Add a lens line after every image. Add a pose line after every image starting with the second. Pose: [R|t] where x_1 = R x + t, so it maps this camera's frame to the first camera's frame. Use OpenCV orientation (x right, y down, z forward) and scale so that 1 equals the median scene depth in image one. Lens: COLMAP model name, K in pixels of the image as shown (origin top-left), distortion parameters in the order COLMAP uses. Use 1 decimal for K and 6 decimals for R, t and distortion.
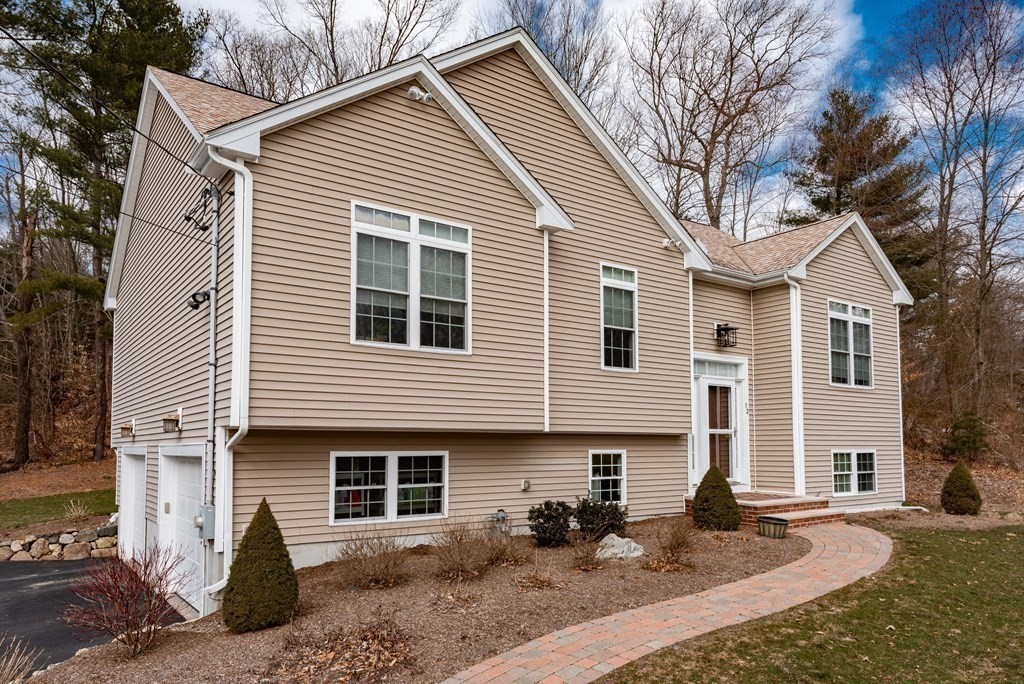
lens RADIAL K [[710.3, 0, 543.2], [0, 710.3, 389.7], [0, 0, 1]] dist [0.005188, -0.007325]
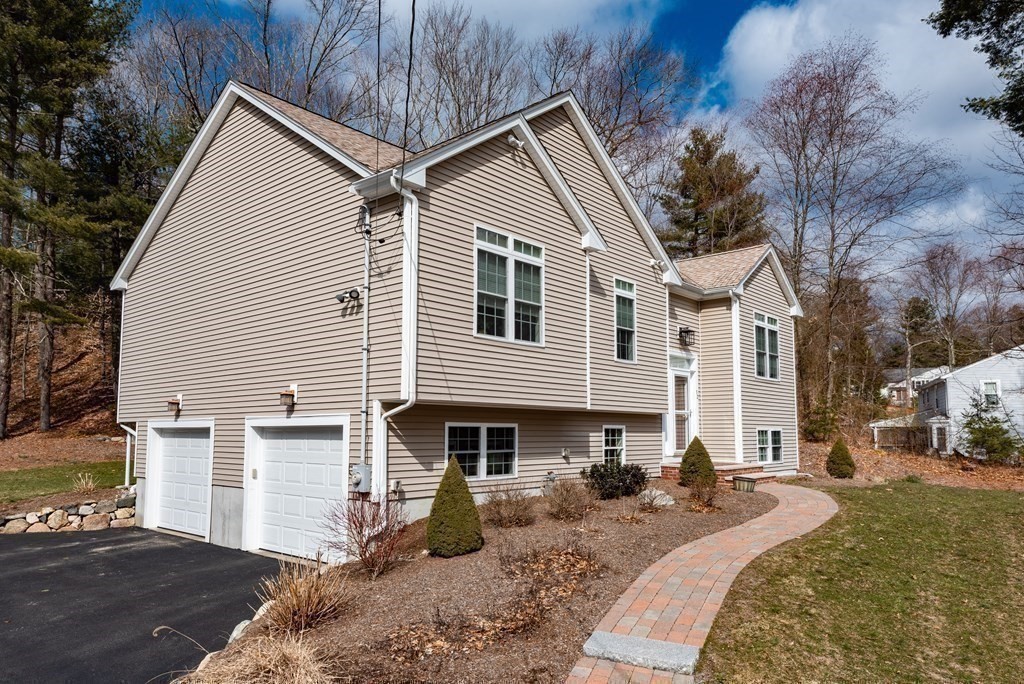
lens RADIAL K [[710.3, 0, 507.3], [0, 710.3, 347.5], [0, 0, 1]] dist [0.005188, -0.007325]
pose [[0.975341, 0.031122, 0.218498, -0.364970], [-0.021632, 0.998721, -0.045695, 0.008821], [-0.219640, 0.039842, 0.974767, -0.181848]]
